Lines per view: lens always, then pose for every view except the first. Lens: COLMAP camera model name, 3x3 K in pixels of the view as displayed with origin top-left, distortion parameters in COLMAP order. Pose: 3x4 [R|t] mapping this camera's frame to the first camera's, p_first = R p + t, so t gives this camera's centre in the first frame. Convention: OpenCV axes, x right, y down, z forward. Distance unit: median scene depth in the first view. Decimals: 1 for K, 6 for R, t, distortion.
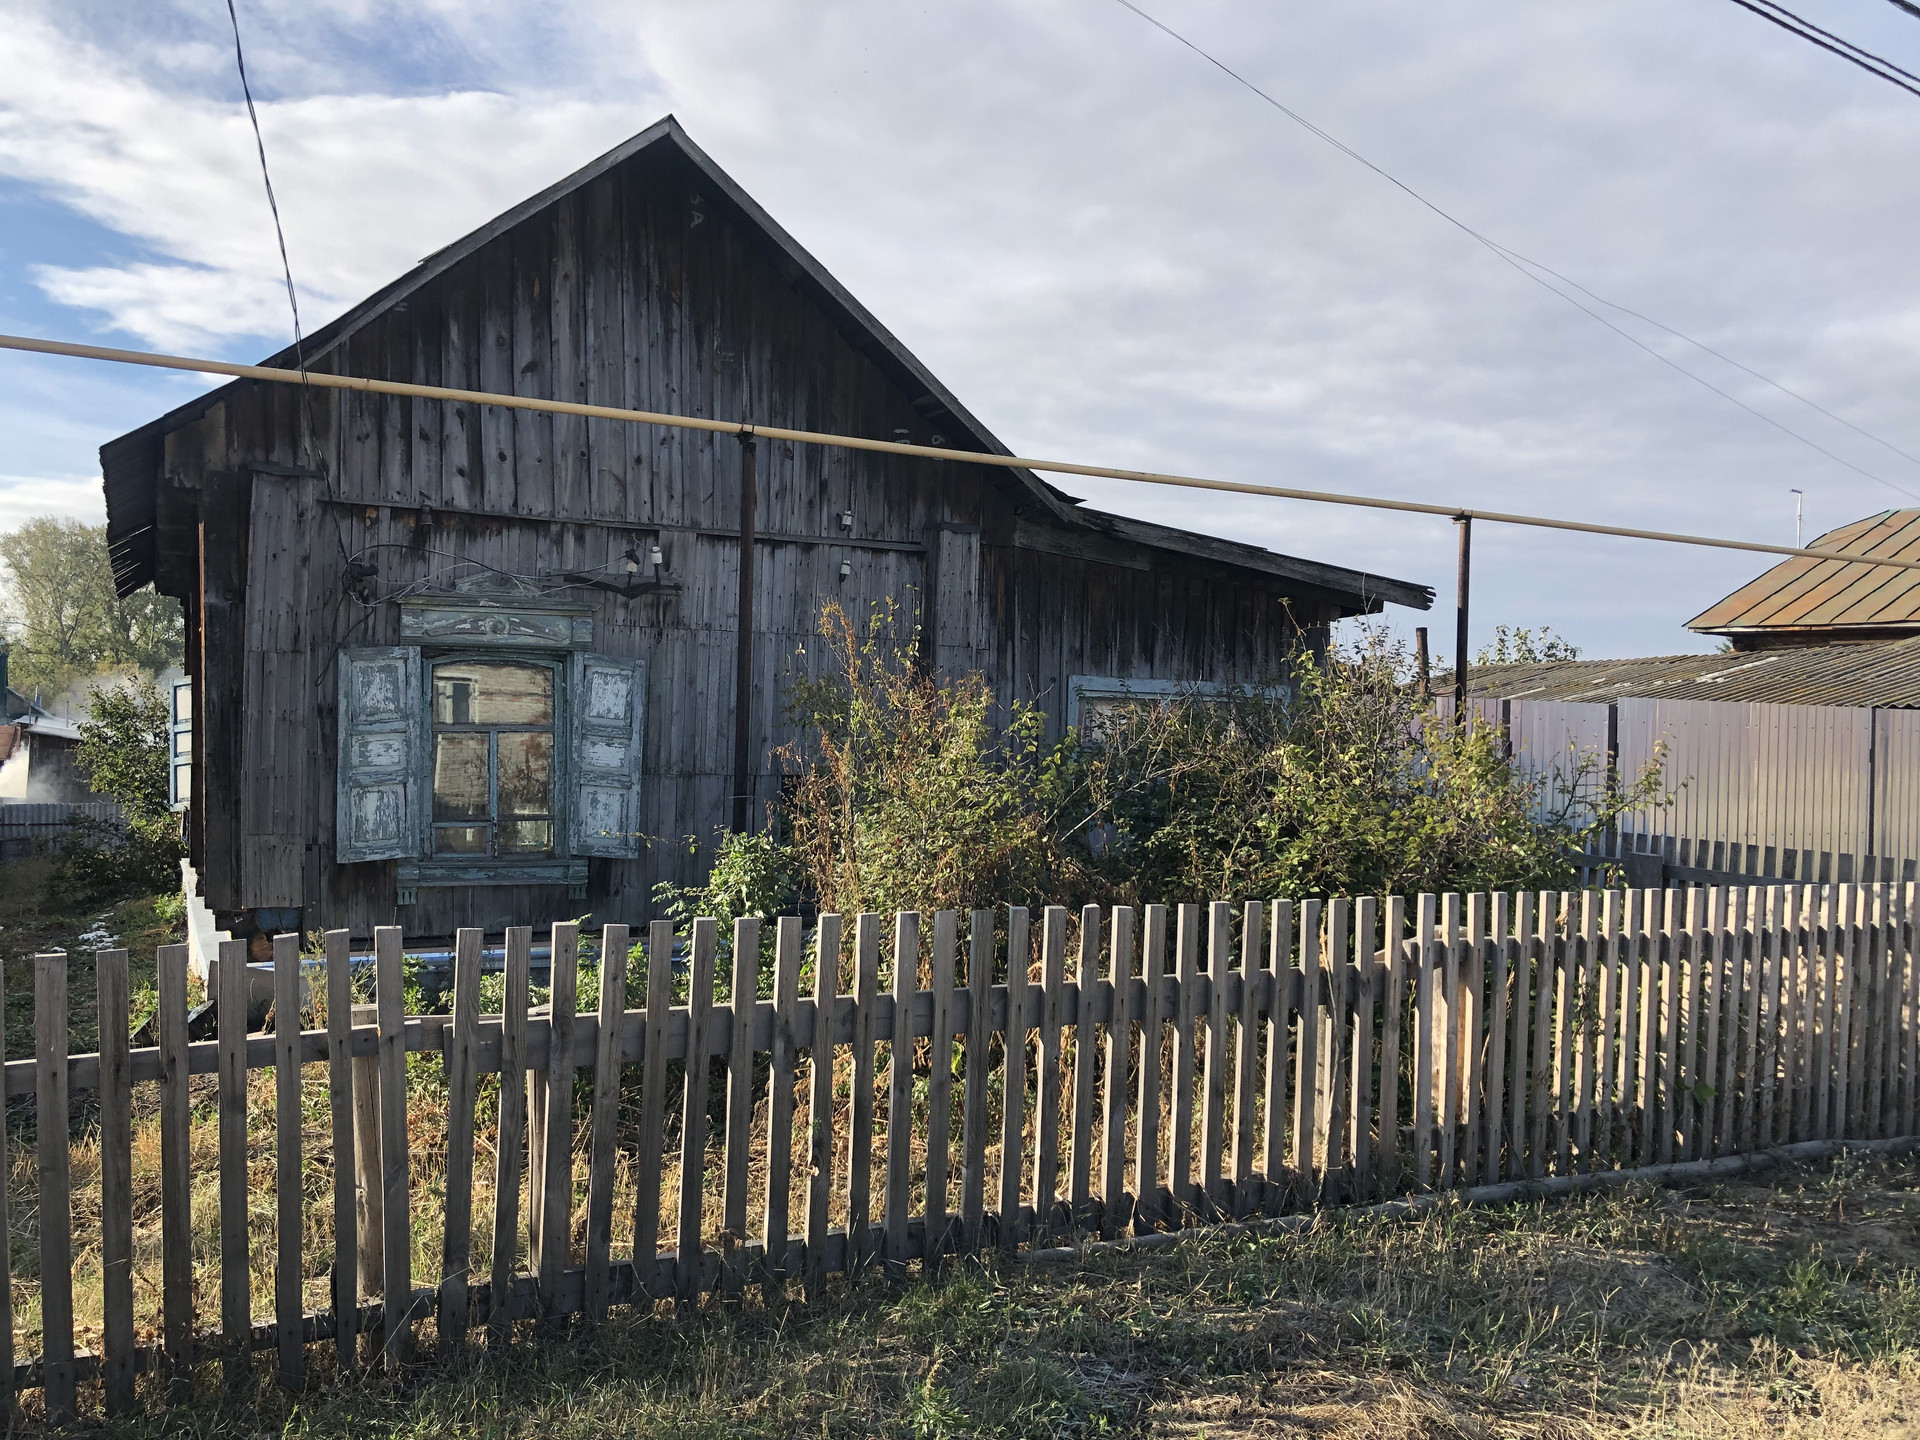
lens RADIAL K [[1576.1, 0, 960.9], [0, 1576.1, 714.1], [0, 0, 1]] dist [0.128541, -0.519775]
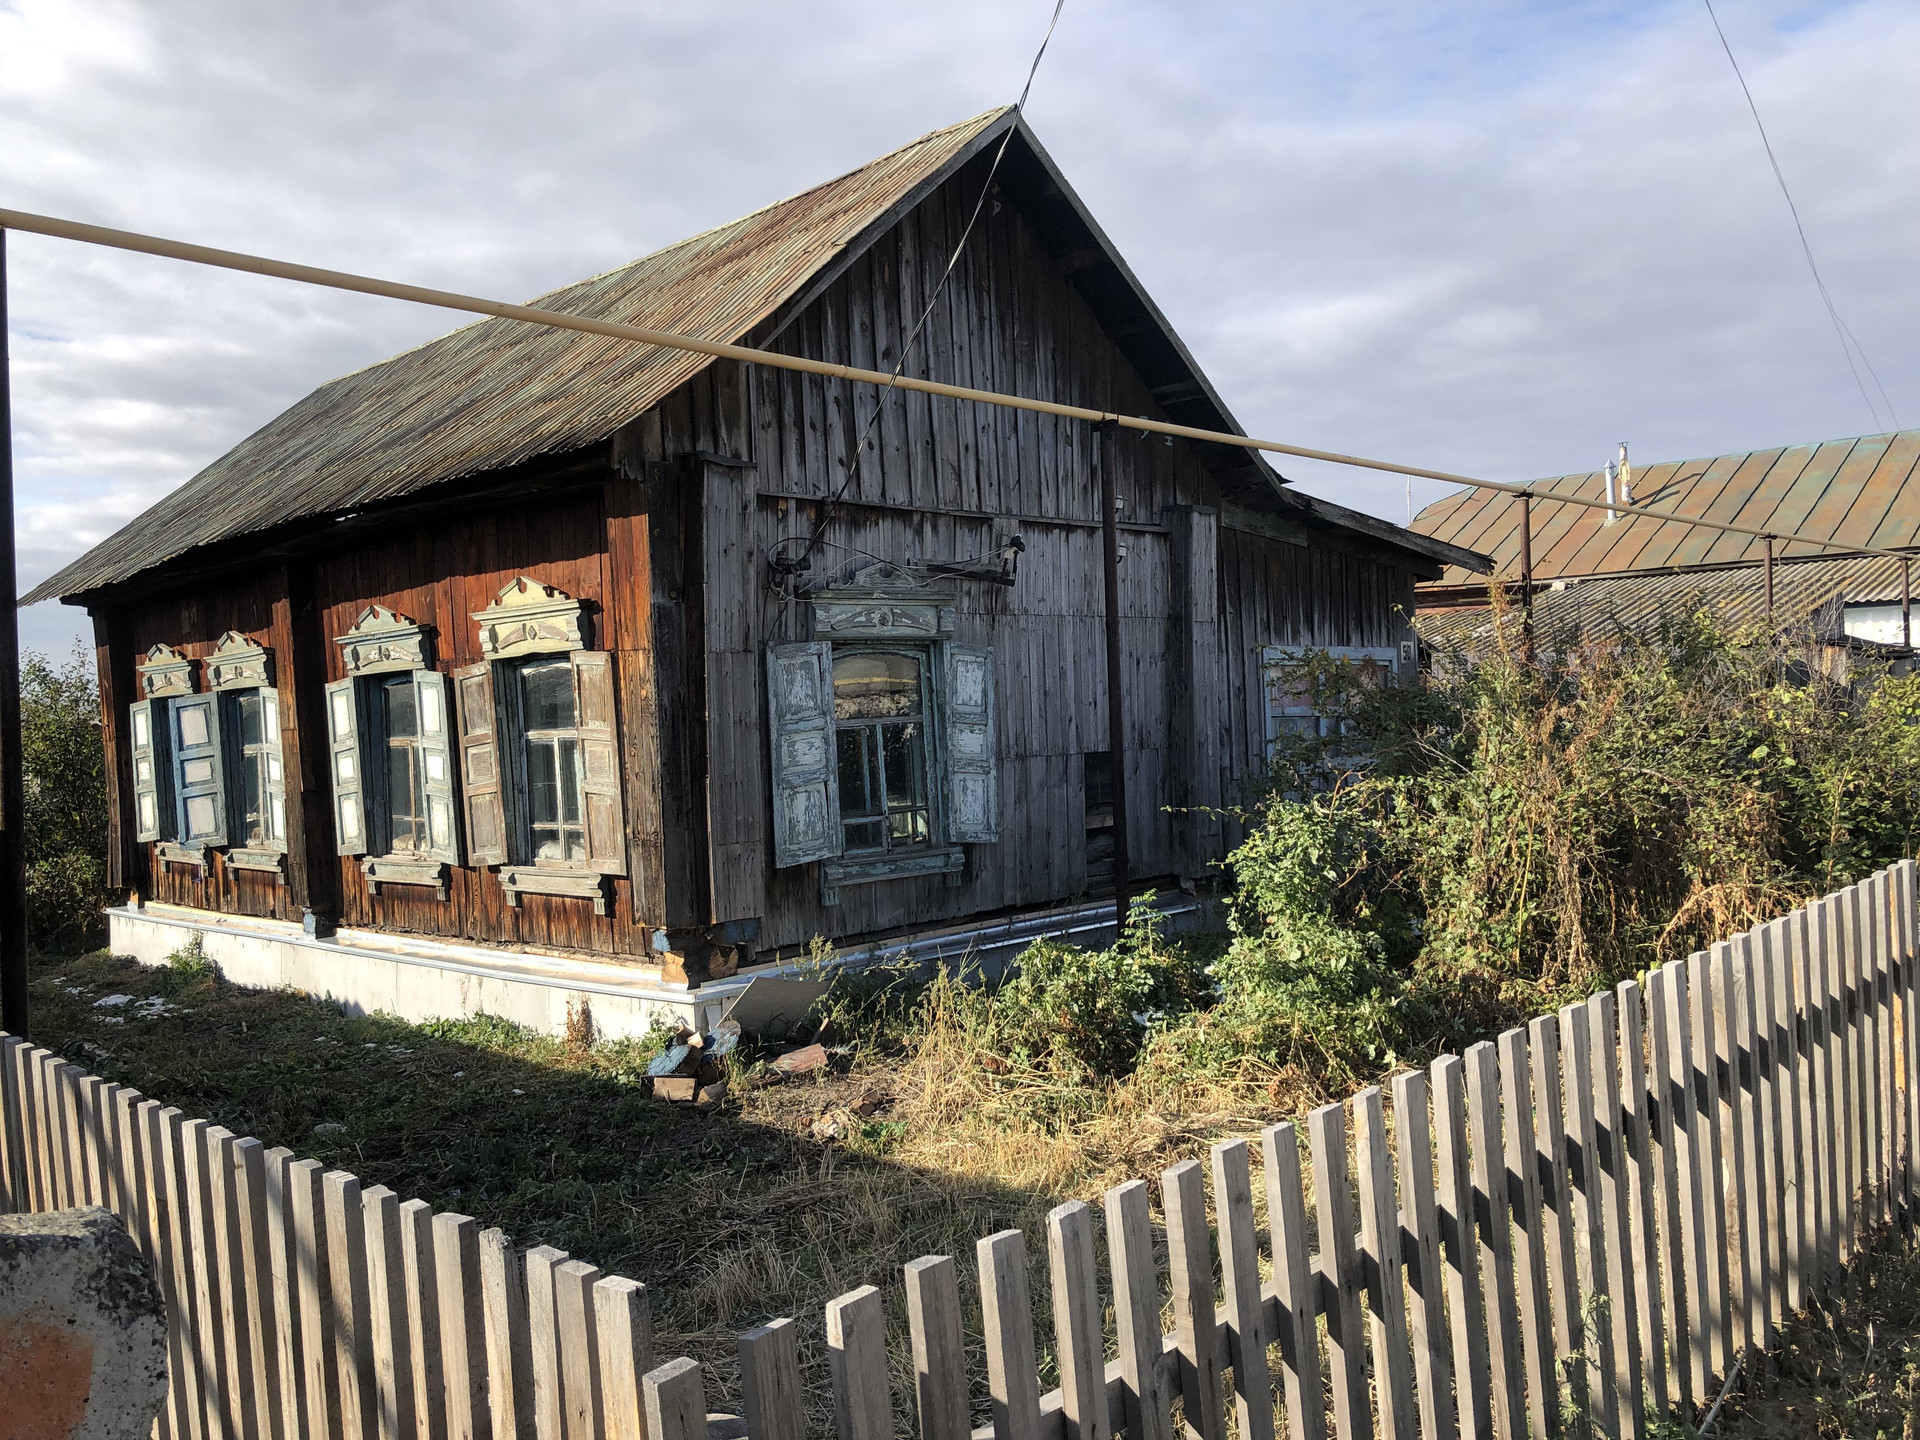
lens RADIAL K [[1575.2, 0, 950.6], [0, 1575.2, 724.5], [0, 0, 1]] dist [0.068962, -0.066975]
pose [[0.948916, -0.057380, 0.310268, -0.560944], [0.051054, 0.998290, 0.028477, -0.014870], [-0.311371, -0.011182, 0.950223, 0.051523]]
